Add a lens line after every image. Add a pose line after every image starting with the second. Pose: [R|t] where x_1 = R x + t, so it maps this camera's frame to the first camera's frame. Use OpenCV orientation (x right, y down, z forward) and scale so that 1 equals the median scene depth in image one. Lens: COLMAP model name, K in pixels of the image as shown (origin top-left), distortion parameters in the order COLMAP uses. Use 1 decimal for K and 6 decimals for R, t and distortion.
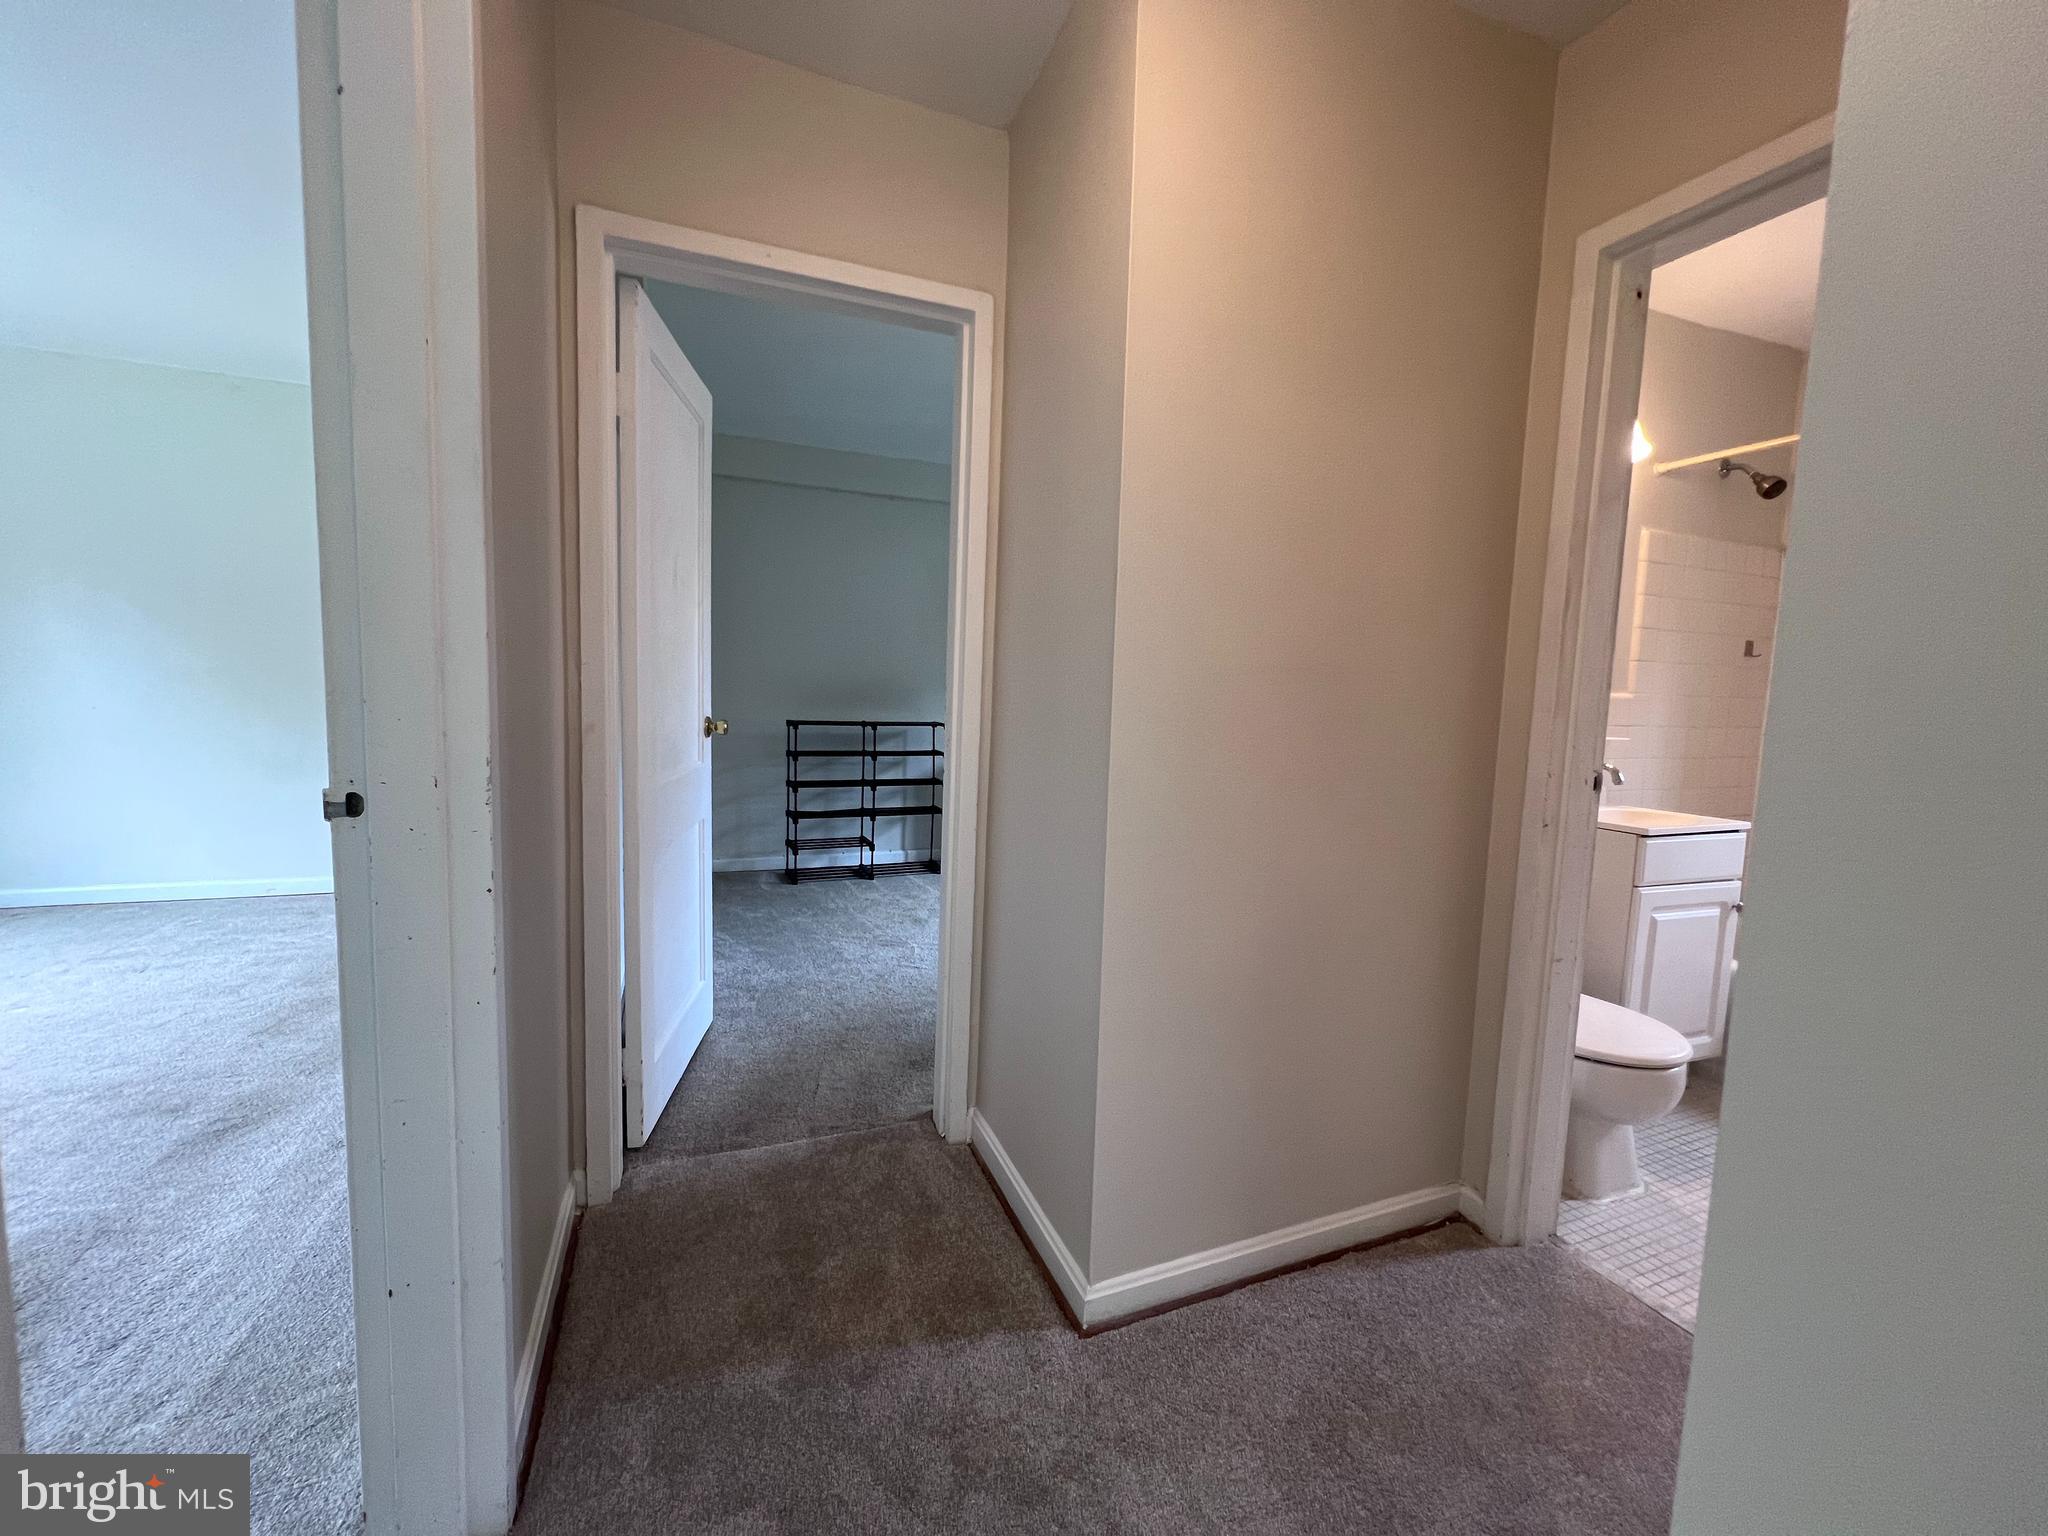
lens RADIAL K [[816.8, 0, 1016.2], [0, 816.8, 764.6], [0, 0, 1]] dist [-0.000005, -0.000305]
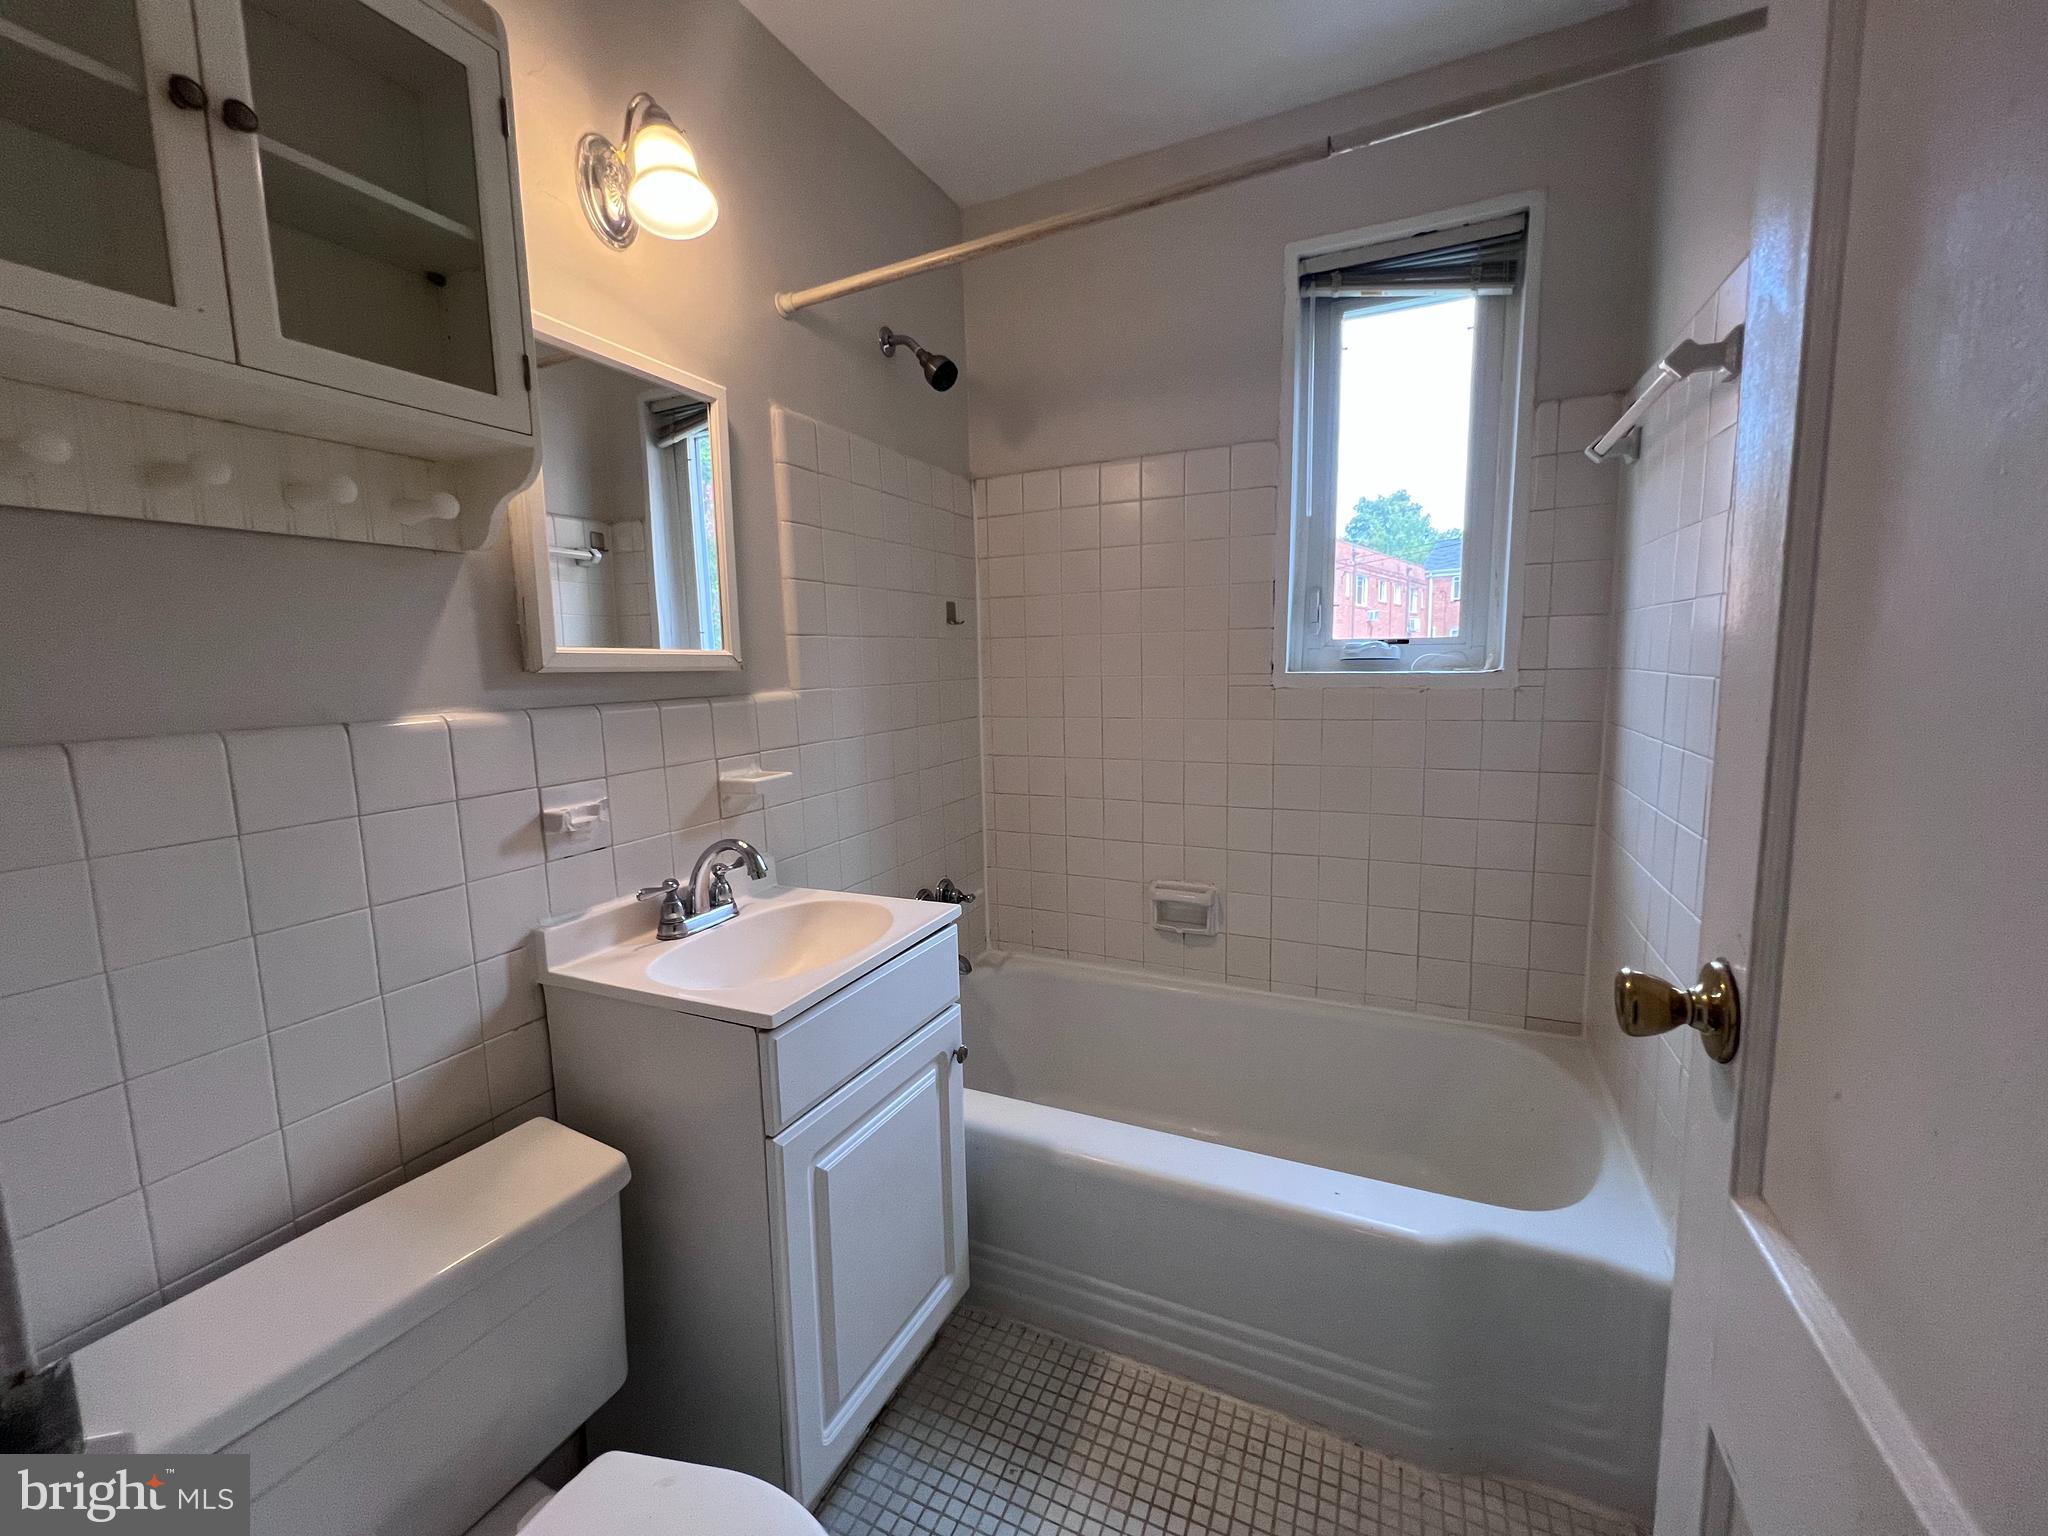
lens RADIAL K [[816.8, 0, 1025.1], [0, 816.8, 765.6], [0, 0, 1]] dist [-0.000005, -0.000305]
pose [[0.728484, -0.133691, 0.671891, 0.475789], [0.112465, 0.990805, 0.075210, -0.059664], [-0.675768, 0.020775, 0.736822, 0.459008]]
